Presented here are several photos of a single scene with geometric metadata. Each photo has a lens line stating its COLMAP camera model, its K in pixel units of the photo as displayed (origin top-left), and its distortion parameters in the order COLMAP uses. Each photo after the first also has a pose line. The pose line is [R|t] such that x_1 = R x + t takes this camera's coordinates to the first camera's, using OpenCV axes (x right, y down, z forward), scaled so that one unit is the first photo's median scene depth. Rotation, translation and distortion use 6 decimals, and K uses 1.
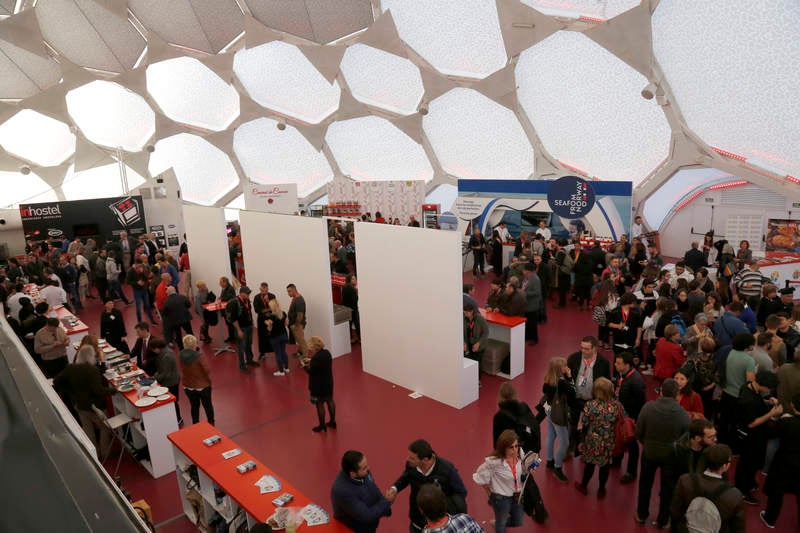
lens RADIAL K [[532.6, 0, 401.0], [0, 532.6, 268.8], [0, 0, 1]] dist [-0.122480, 0.063346]
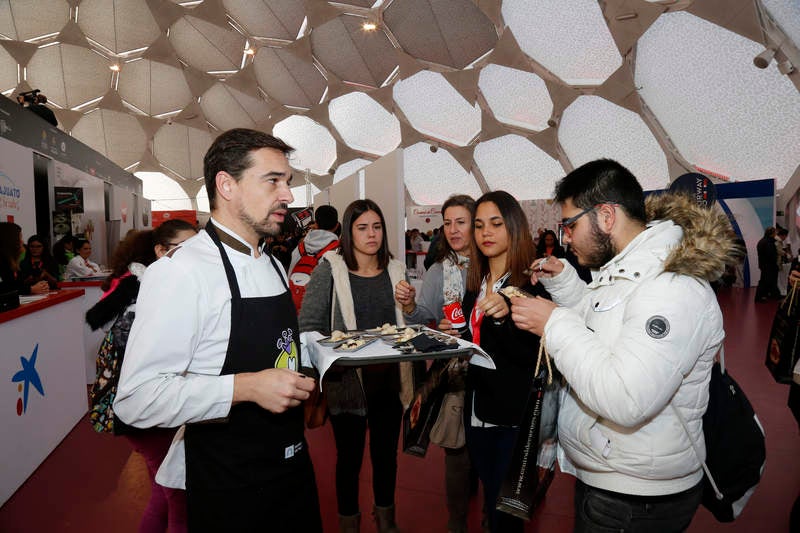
lens RADIAL K [[532.6, 0, 403.8], [0, 532.6, 274.8], [0, 0, 1]] dist [-0.122480, 0.063346]
pose [[0.887205, 0.057145, -0.457823, 0.263775], [-0.118777, 0.987143, -0.106960, 0.127807], [0.445824, 0.149274, 0.882586, 0.030438]]
